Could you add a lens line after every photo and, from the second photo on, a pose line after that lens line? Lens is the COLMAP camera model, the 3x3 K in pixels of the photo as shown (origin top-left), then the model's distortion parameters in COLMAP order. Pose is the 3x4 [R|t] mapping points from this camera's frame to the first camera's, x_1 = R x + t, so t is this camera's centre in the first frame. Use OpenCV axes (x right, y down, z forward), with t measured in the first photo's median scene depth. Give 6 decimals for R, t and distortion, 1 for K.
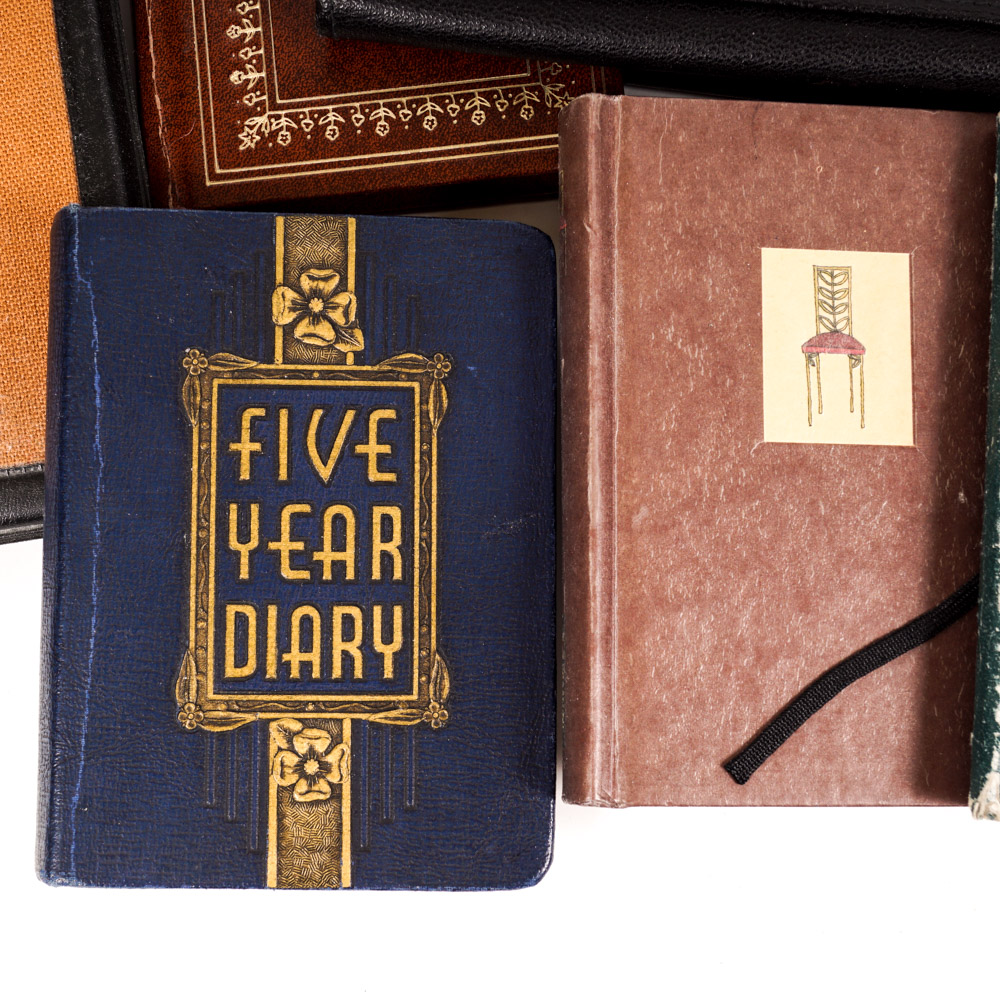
lens RADIAL K [[2002.2, 0, 500.0], [0, 2002.2, 500.0], [0, 0, 1]] dist [-0.026083, -0.131528]
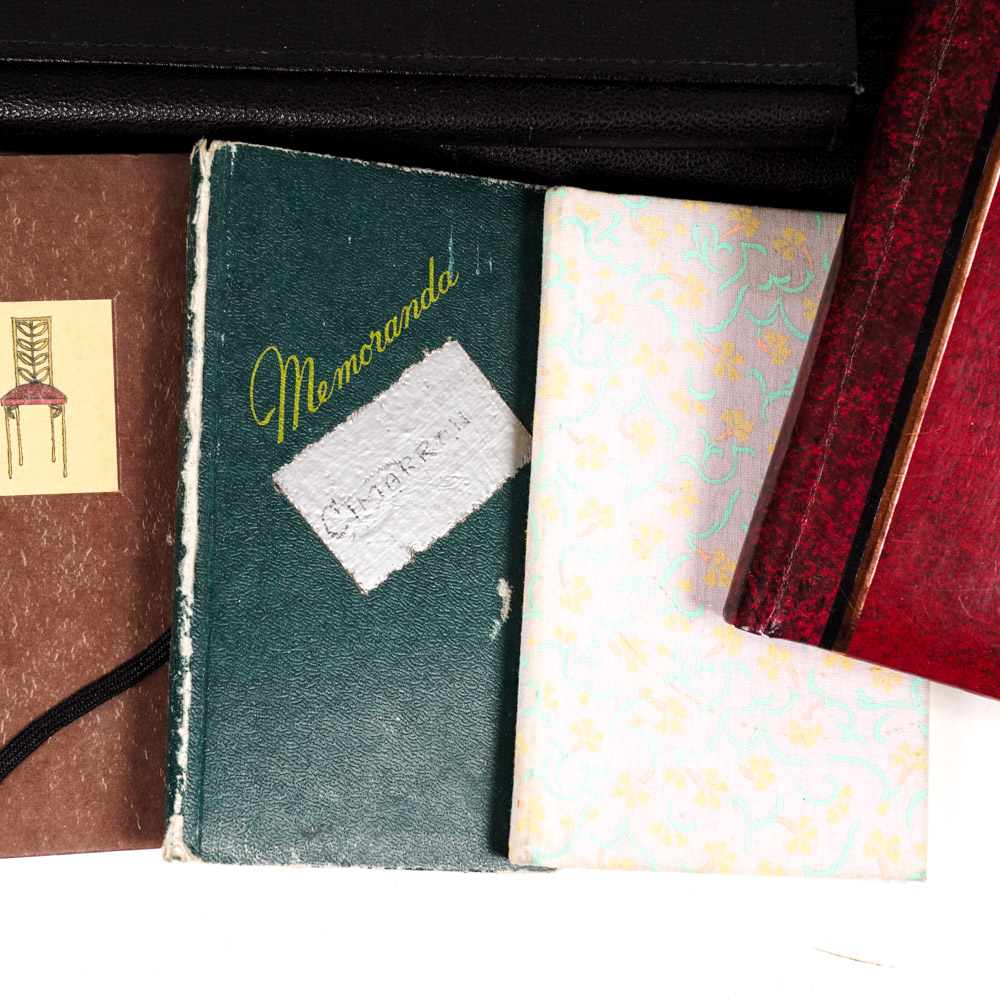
lens RADIAL K [[2002.2, 0, 500.0], [0, 2002.2, 500.0], [0, 0, 1]] dist [-0.026083, -0.131528]
pose [[0.996878, -0.062071, 0.048810, 0.347115], [0.061314, 0.997976, 0.016848, -0.027786], [-0.049757, -0.013803, 0.998666, -0.015998]]
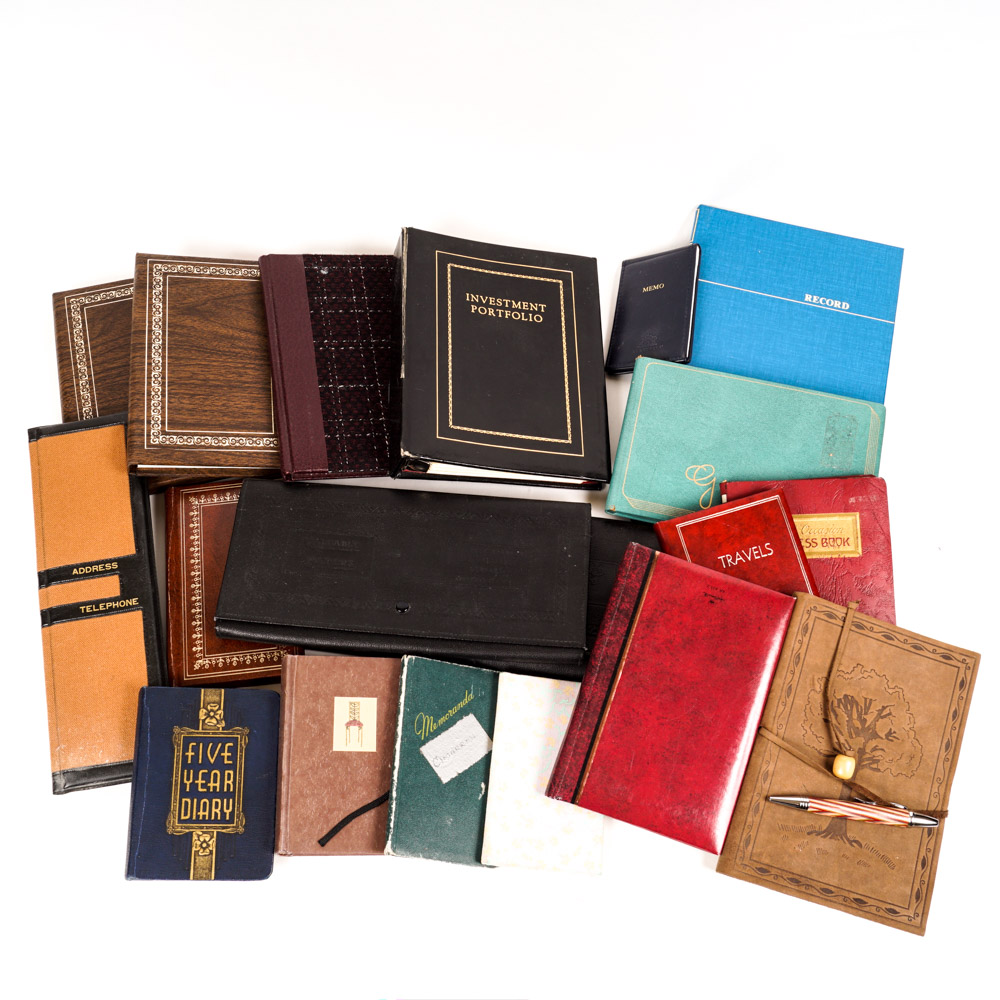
lens RADIAL K [[1122.6, 0, 486.6], [0, 1122.6, 510.2], [0, 0, 1]] dist [-0.106987, 0.039423]
pose [[0.998633, -0.004619, 0.052068, 0.301162], [0.018736, 0.961534, -0.274045, 0.108090], [-0.048799, 0.274646, 0.960306, -1.046326]]
